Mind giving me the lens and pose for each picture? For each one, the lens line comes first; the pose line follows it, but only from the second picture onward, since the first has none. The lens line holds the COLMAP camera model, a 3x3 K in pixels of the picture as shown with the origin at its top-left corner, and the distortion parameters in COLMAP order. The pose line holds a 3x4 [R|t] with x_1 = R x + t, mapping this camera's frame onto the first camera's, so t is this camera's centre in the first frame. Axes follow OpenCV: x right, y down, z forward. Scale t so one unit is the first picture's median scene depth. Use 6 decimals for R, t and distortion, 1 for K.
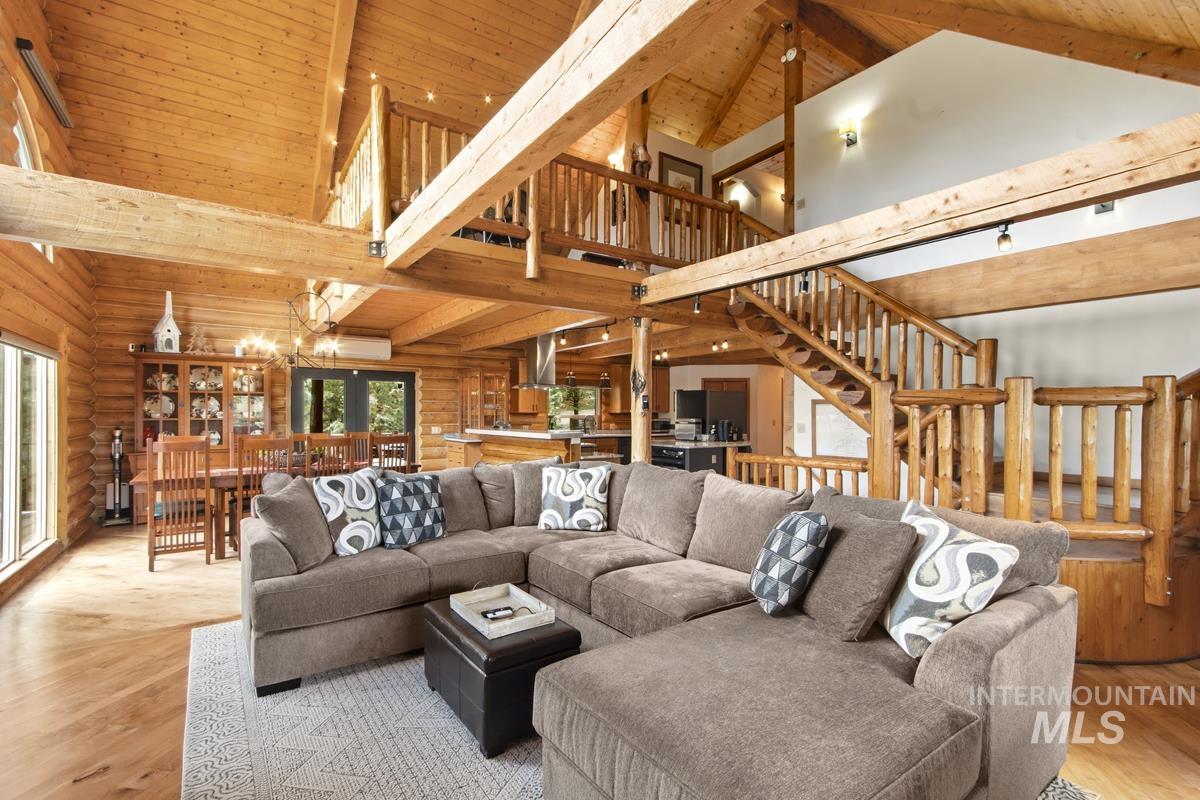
lens RADIAL K [[561.1, 0, 603.0], [0, 561.1, 411.9], [0, 0, 1]] dist [0.003705, -0.000669]
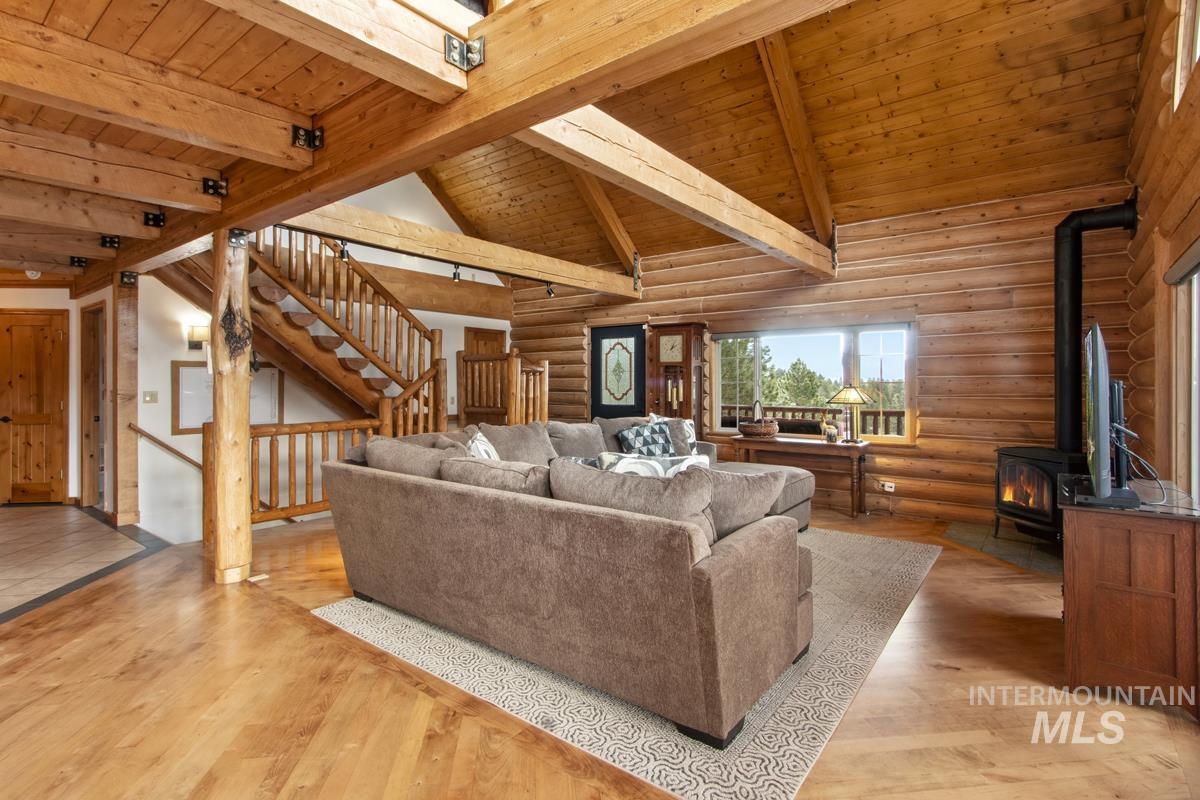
lens RADIAL K [[561.1, 0, 603.5], [0, 561.1, 394.2], [0, 0, 1]] dist [0.003705, -0.000669]
pose [[-0.310856, -0.023451, 0.950168, -0.438382], [0.002437, 0.999673, 0.025470, 0.005056], [-0.950454, 0.010233, -0.310697, 0.500215]]
